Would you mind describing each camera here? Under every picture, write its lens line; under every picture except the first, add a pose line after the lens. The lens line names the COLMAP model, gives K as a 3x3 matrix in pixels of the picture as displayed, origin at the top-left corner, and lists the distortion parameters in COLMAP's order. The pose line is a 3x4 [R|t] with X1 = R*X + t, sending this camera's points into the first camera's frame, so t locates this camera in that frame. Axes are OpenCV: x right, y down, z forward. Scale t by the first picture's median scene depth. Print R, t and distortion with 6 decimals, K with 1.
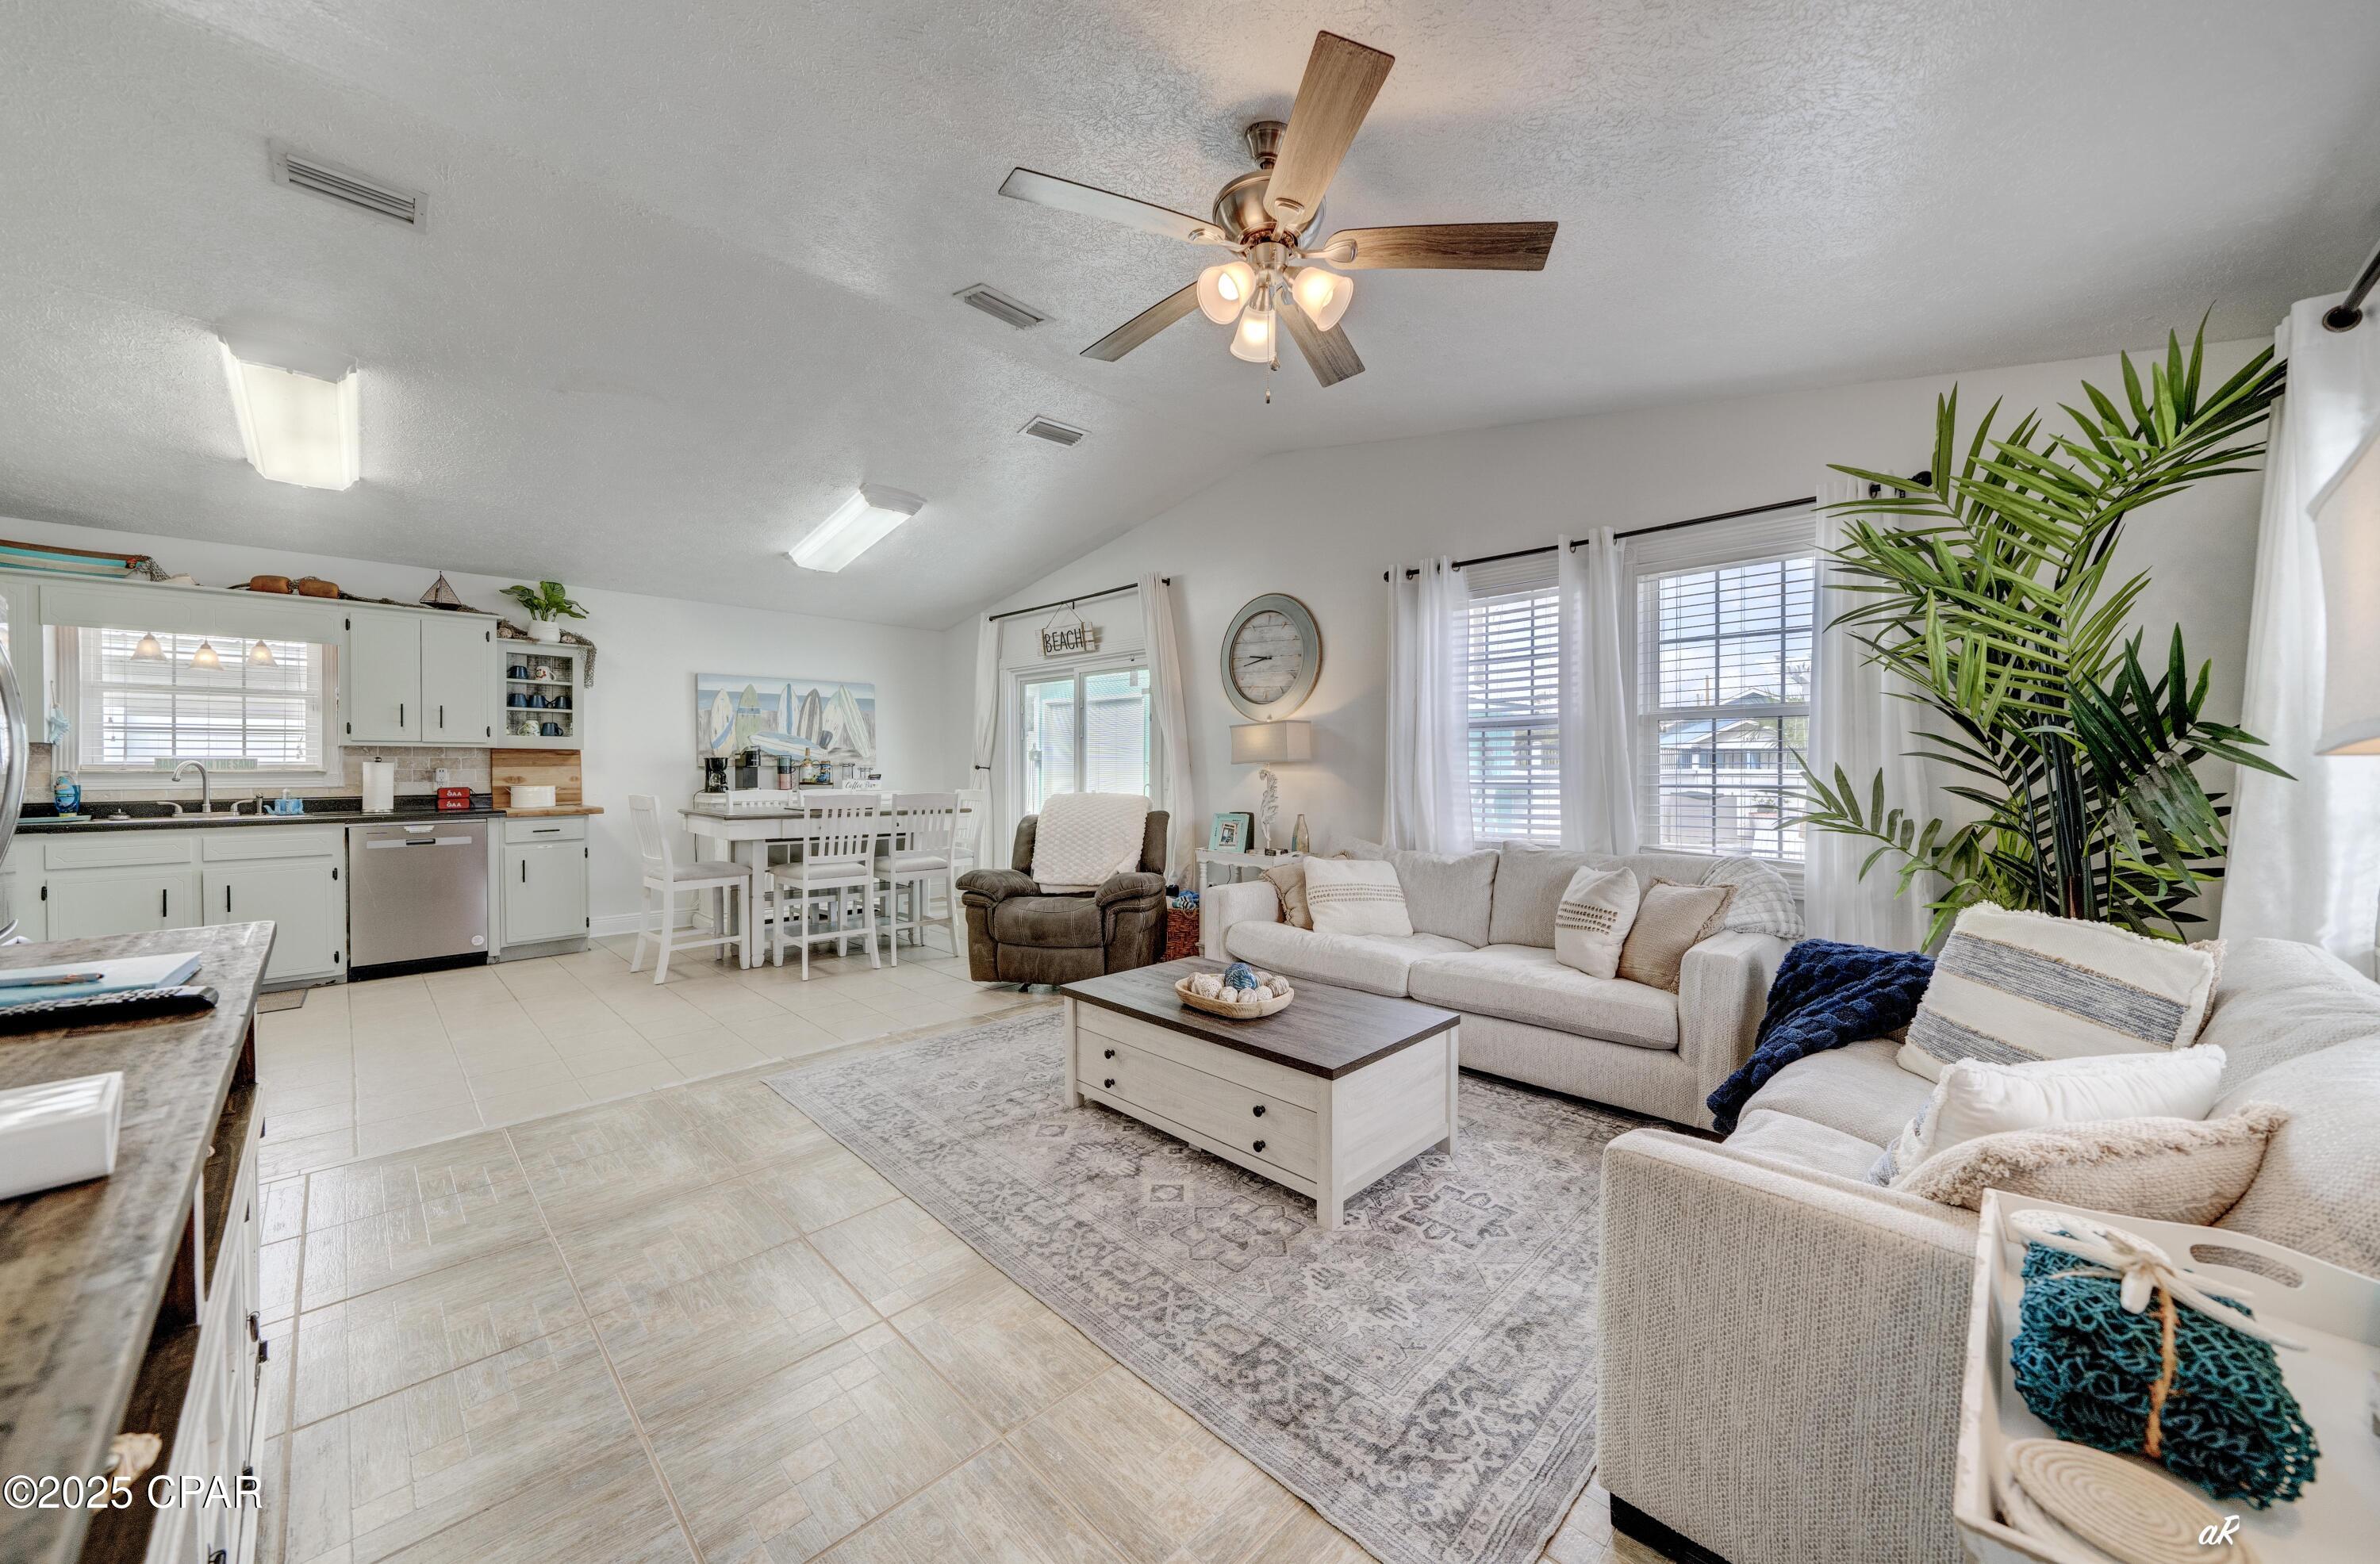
lens RADIAL K [[849.0, 0, 1168.1], [0, 849.0, 772.8], [0, 0, 1]] dist [-0.011569, 0.000484]
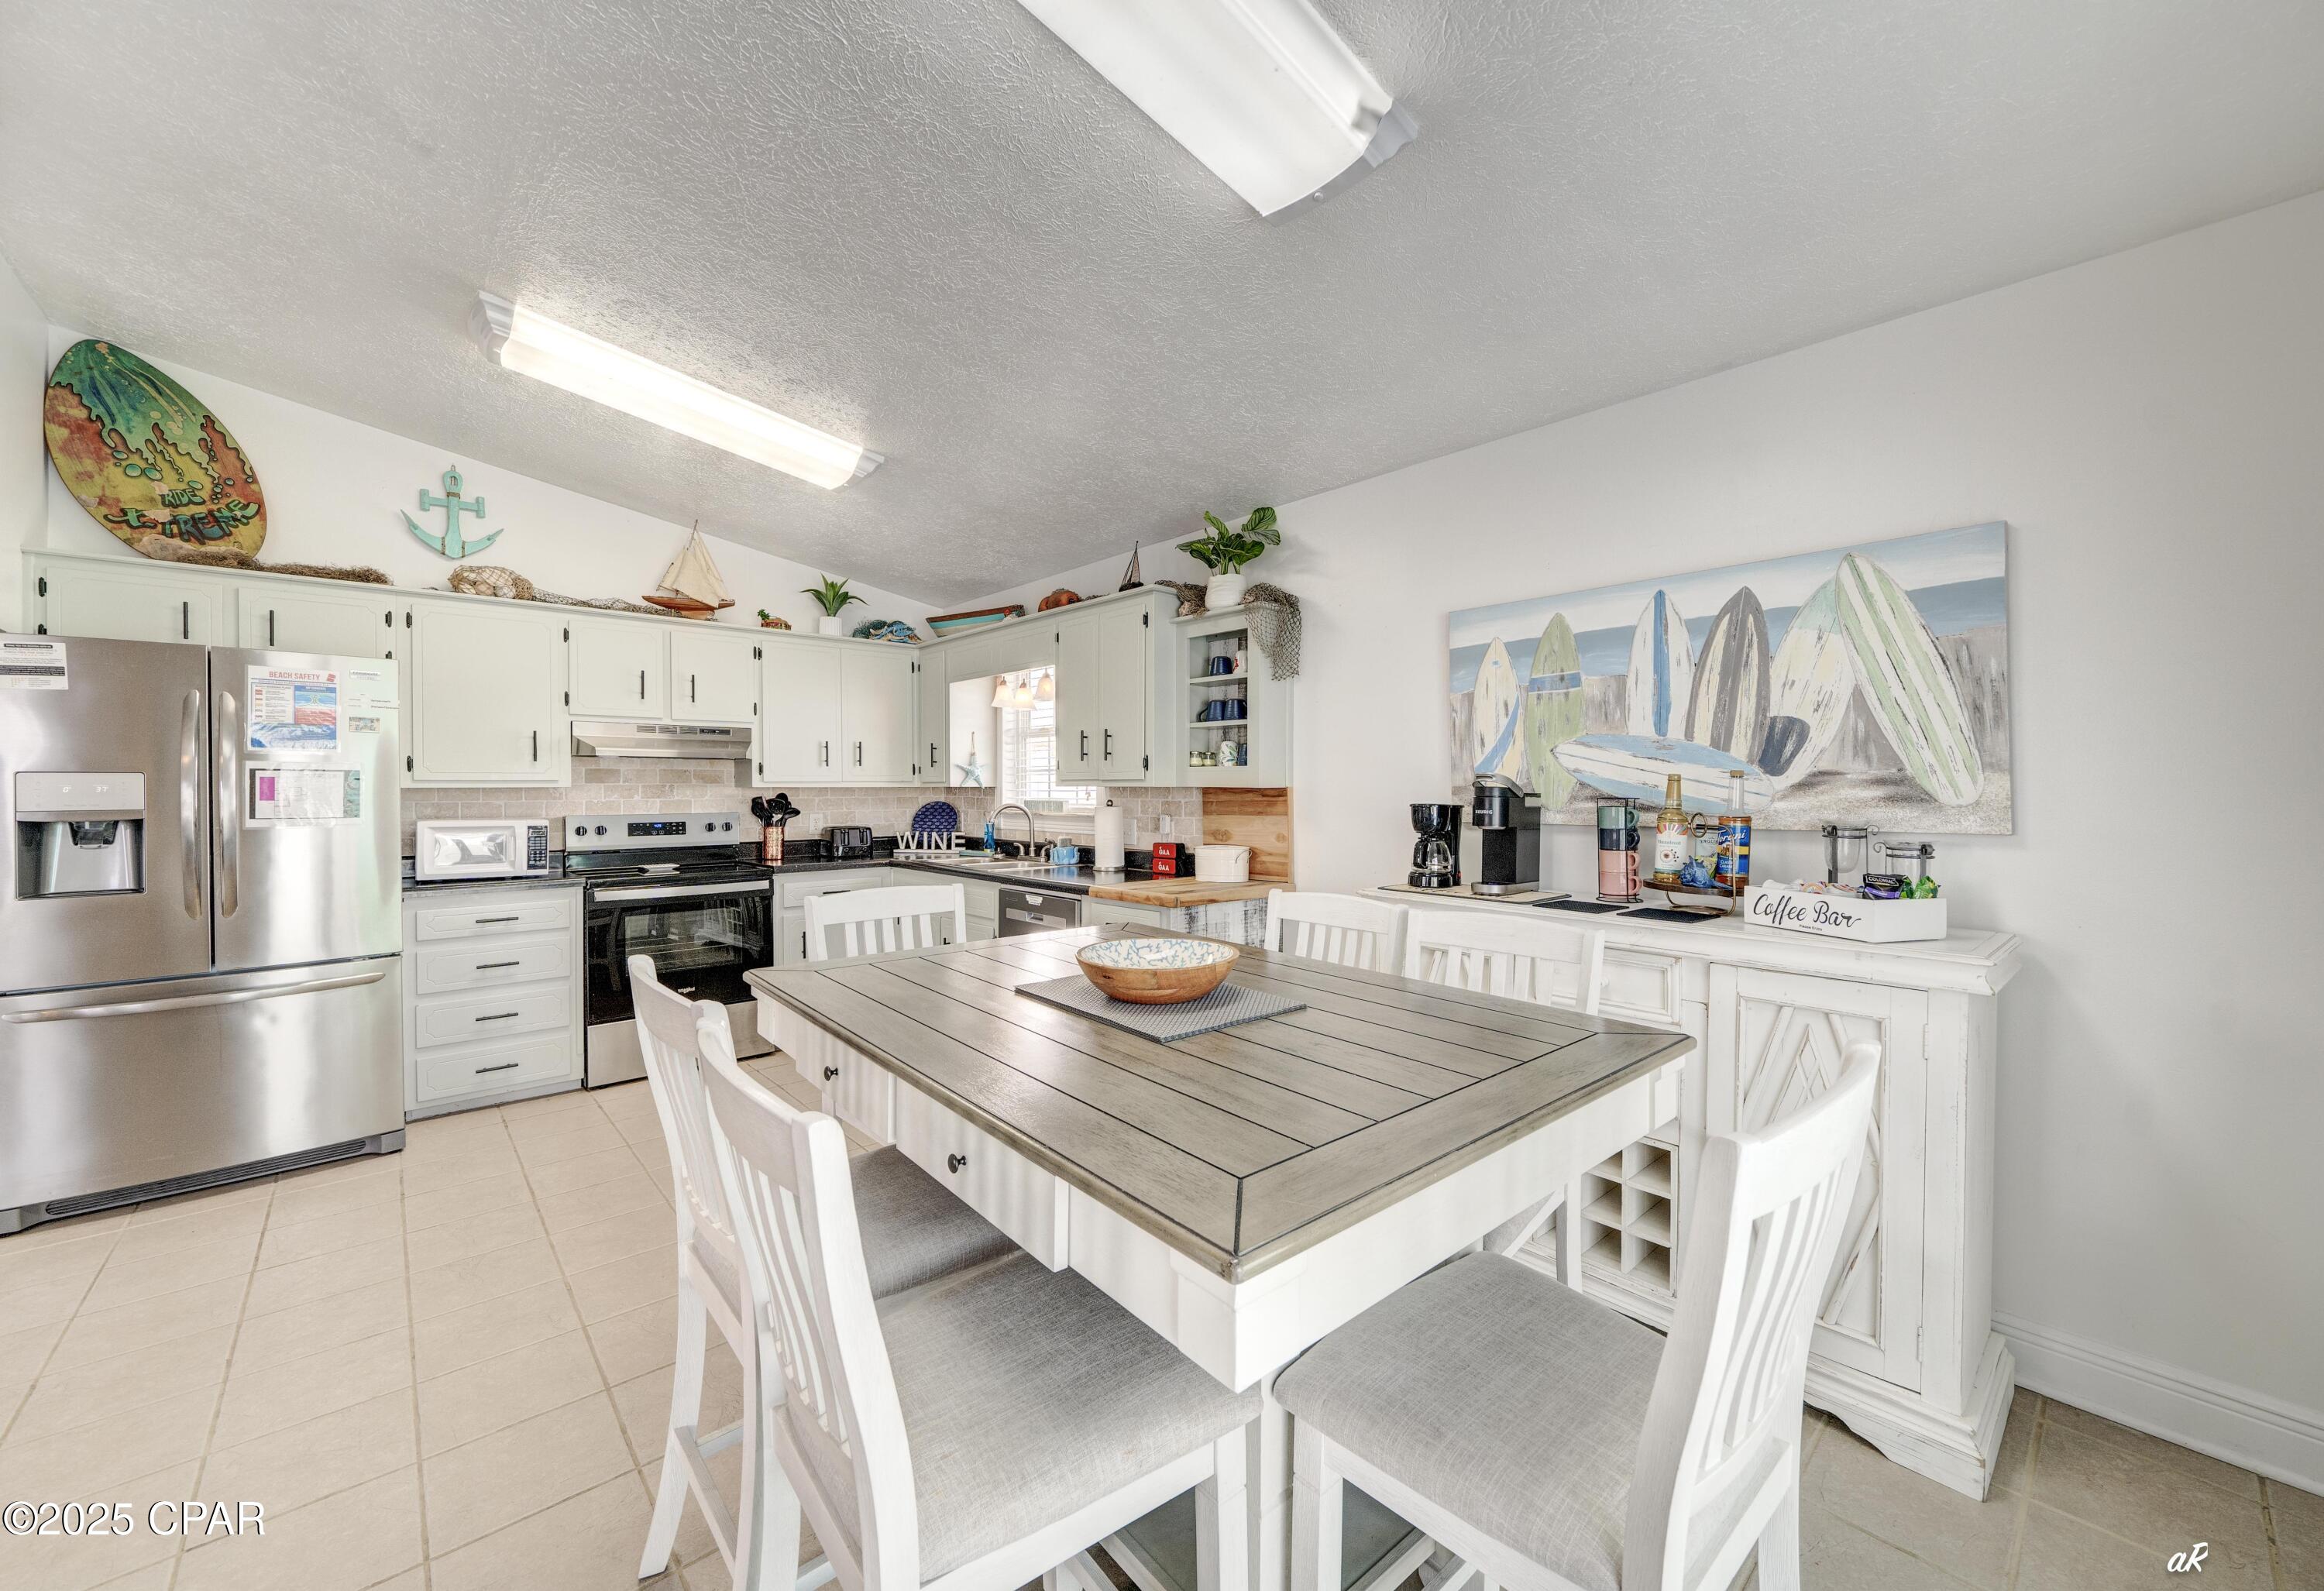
lens RADIAL K [[872.3, 0, 1229.7], [0, 872.3, 785.8], [0, 0, 1]] dist [-0.003637, -0.000436]
pose [[-0.000887, -0.000081, -1.000000, -0.113369], [-0.006999, 0.999976, -0.000074, -0.030300], [0.999975, 0.006999, -0.000888, 1.044830]]
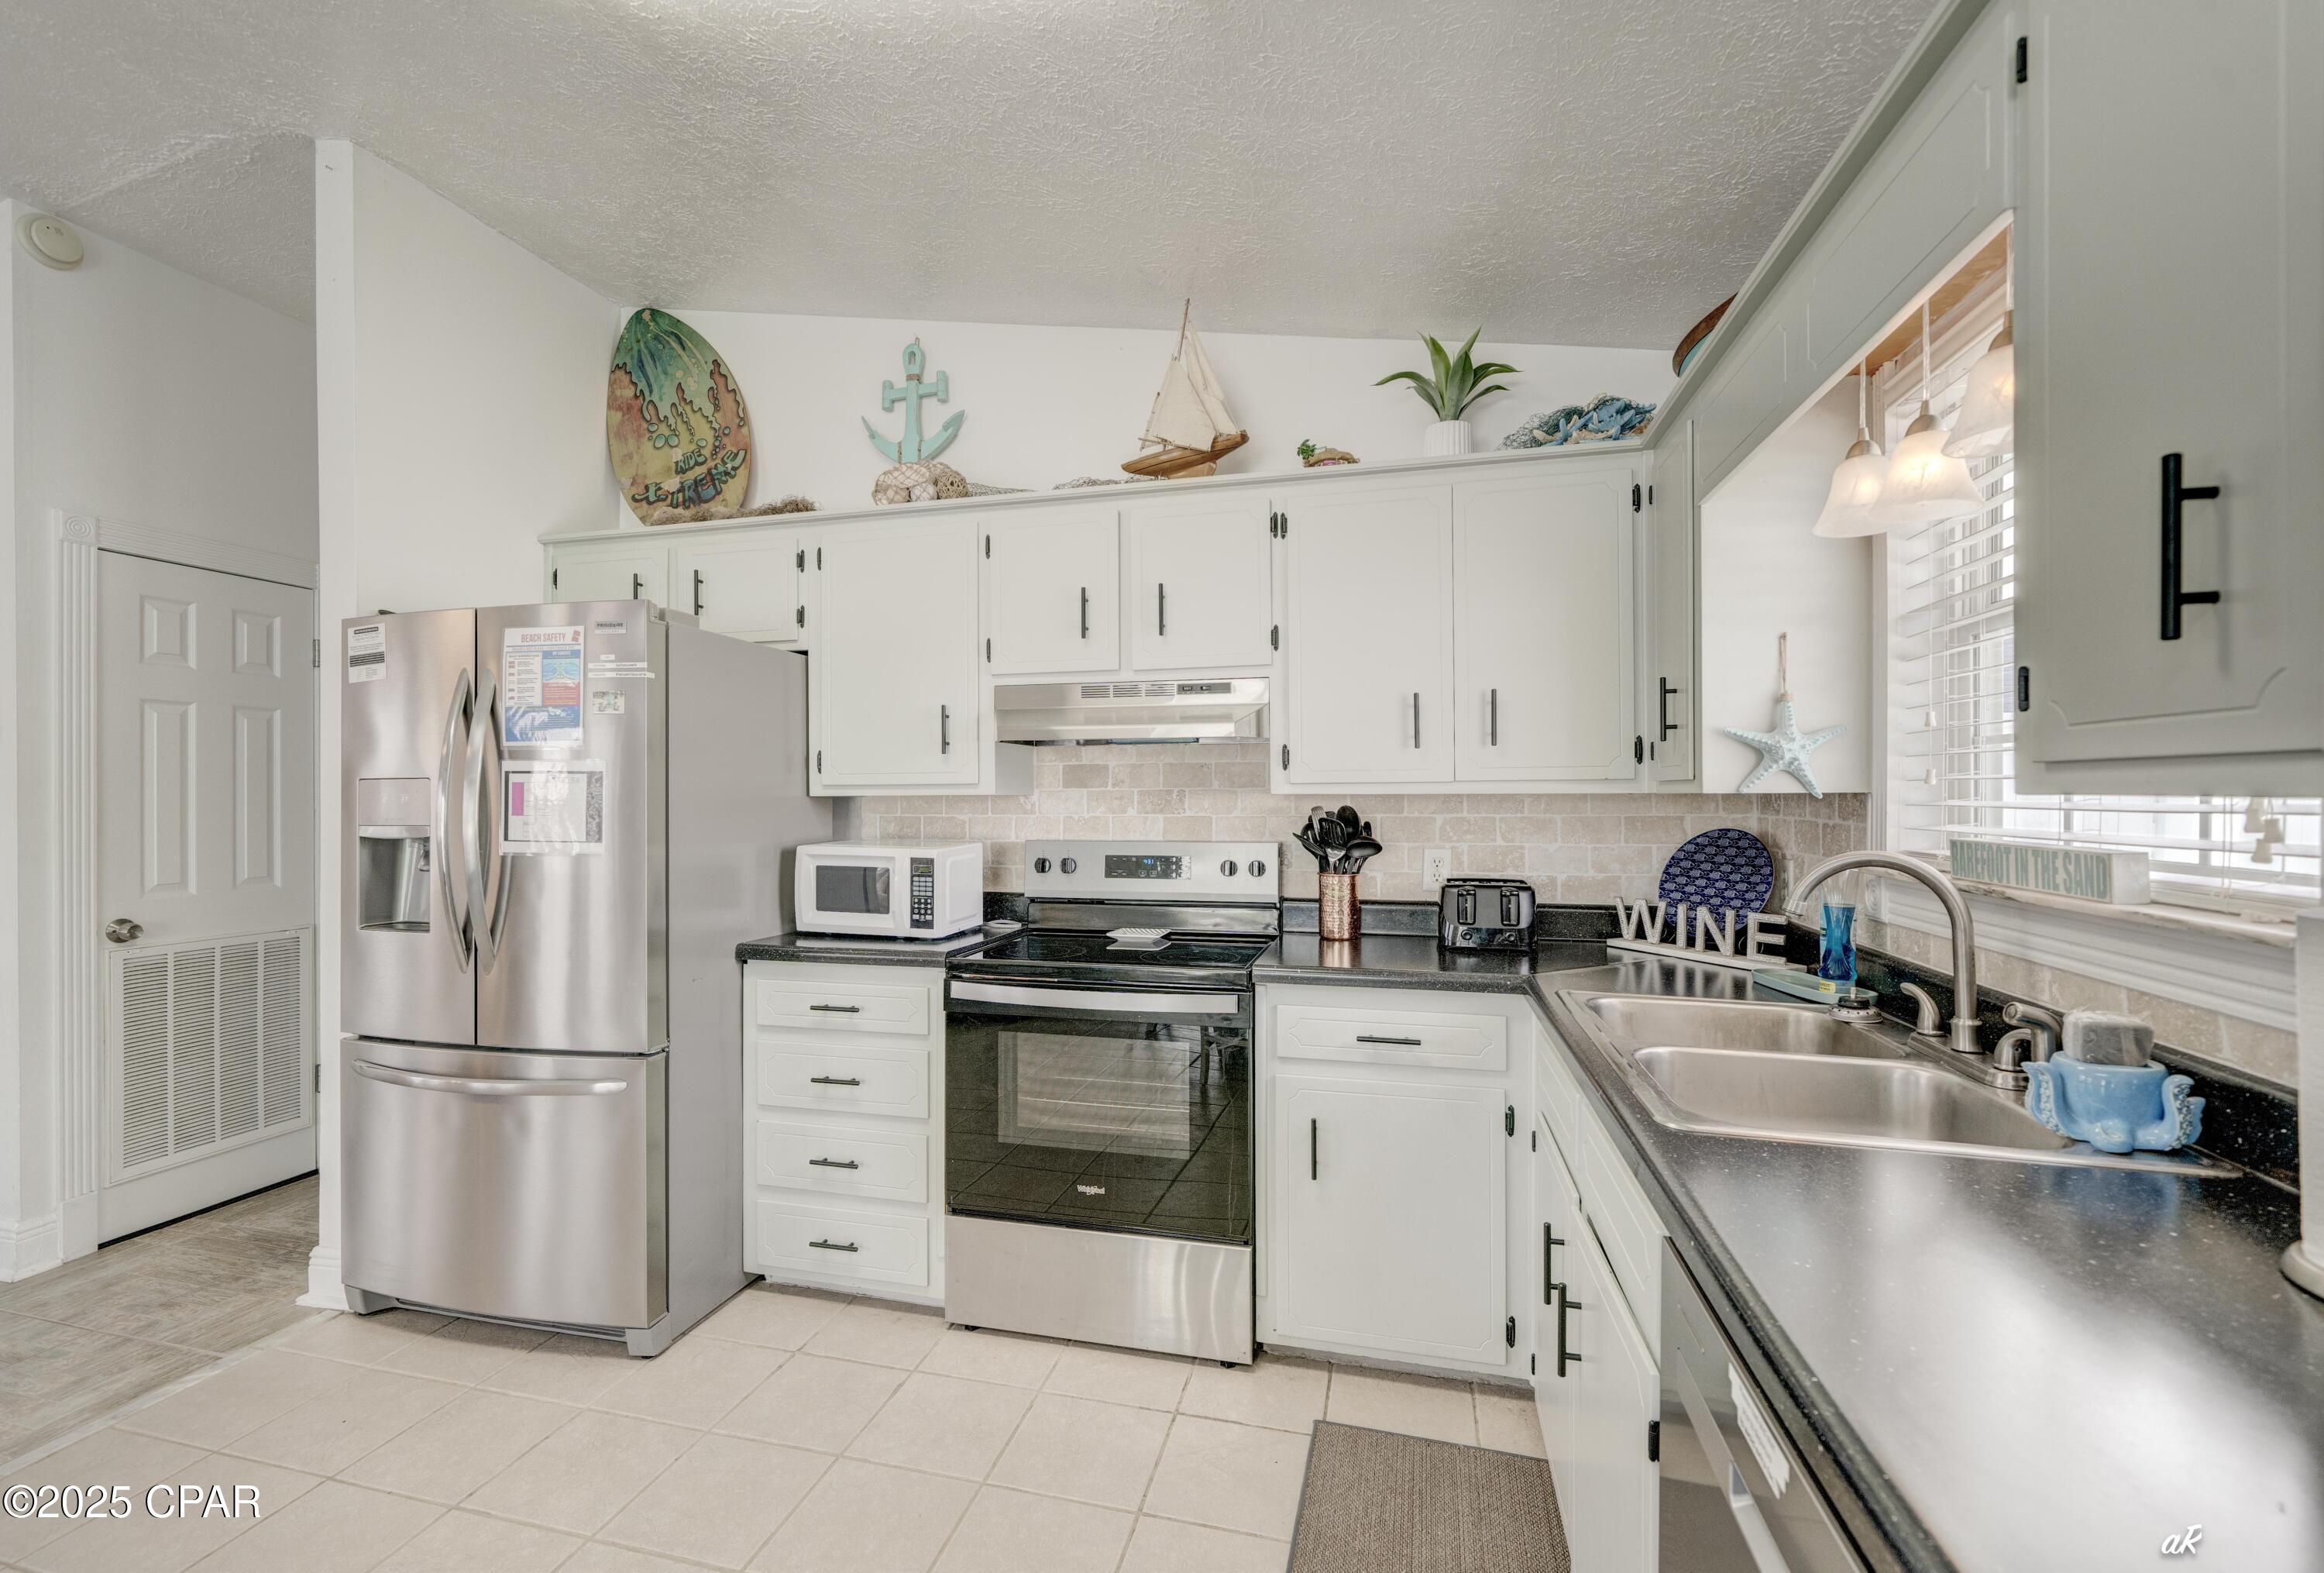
lens RADIAL K [[996.3, 0, 1130.9], [0, 996.3, 794.5], [0, 0, 1]] dist [0.002038, -0.000340]
pose [[-0.866671, 0.006177, -0.498841, -0.649757], [0.000596, 0.999935, 0.011347, -0.030977], [0.498879, 0.009537, -0.866619, 0.968531]]
